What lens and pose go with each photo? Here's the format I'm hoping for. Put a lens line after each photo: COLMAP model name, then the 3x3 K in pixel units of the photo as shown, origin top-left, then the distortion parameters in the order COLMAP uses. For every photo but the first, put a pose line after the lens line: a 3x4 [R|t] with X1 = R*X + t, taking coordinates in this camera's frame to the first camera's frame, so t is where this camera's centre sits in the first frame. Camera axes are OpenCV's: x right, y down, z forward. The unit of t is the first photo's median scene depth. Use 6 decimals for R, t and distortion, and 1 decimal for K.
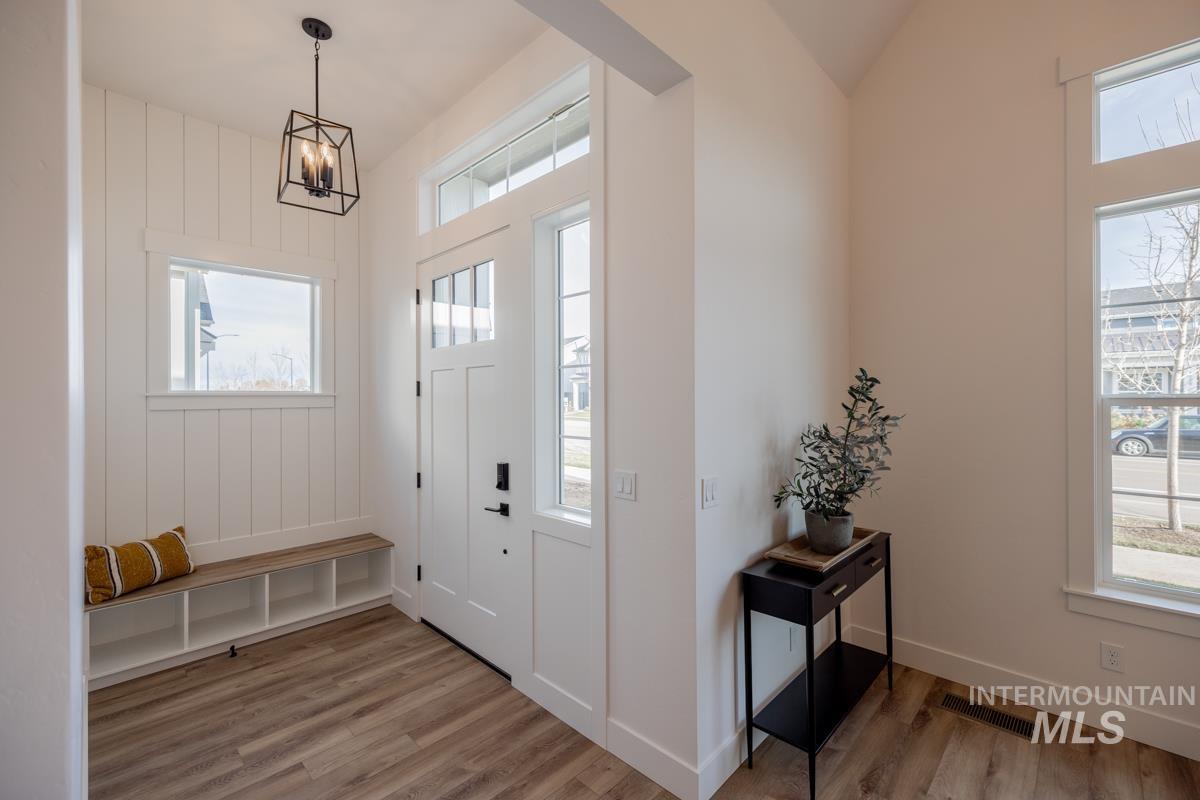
lens RADIAL K [[508.6, 0, 597.3], [0, 508.6, 396.3], [0, 0, 1]] dist [0.000882, -0.000081]
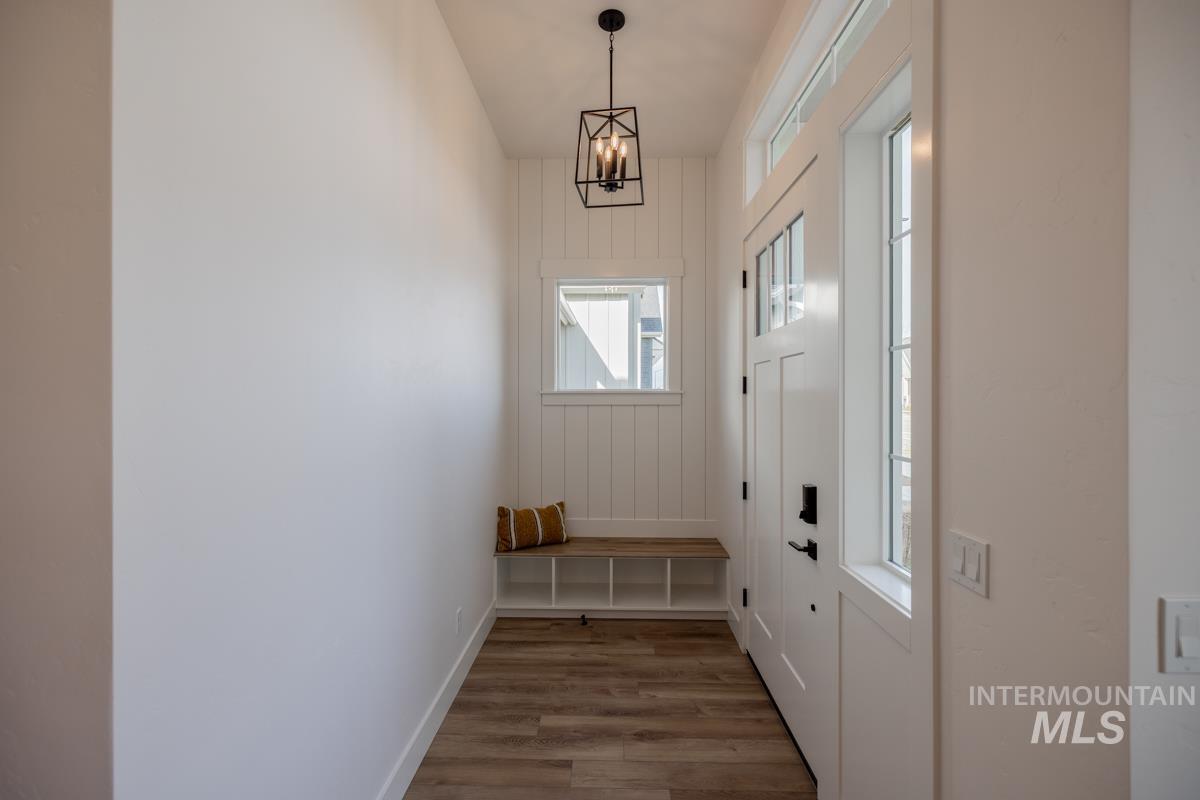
lens RADIAL K [[508.6, 0, 597.3], [0, 508.6, 396.3], [0, 0, 1]] dist [0.000882, -0.000081]
pose [[0.681008, 0.004318, -0.732263, 0.135268], [-0.001932, 0.999990, 0.004100, 0.001089], [0.732273, -0.001377, 0.681010, 0.272412]]
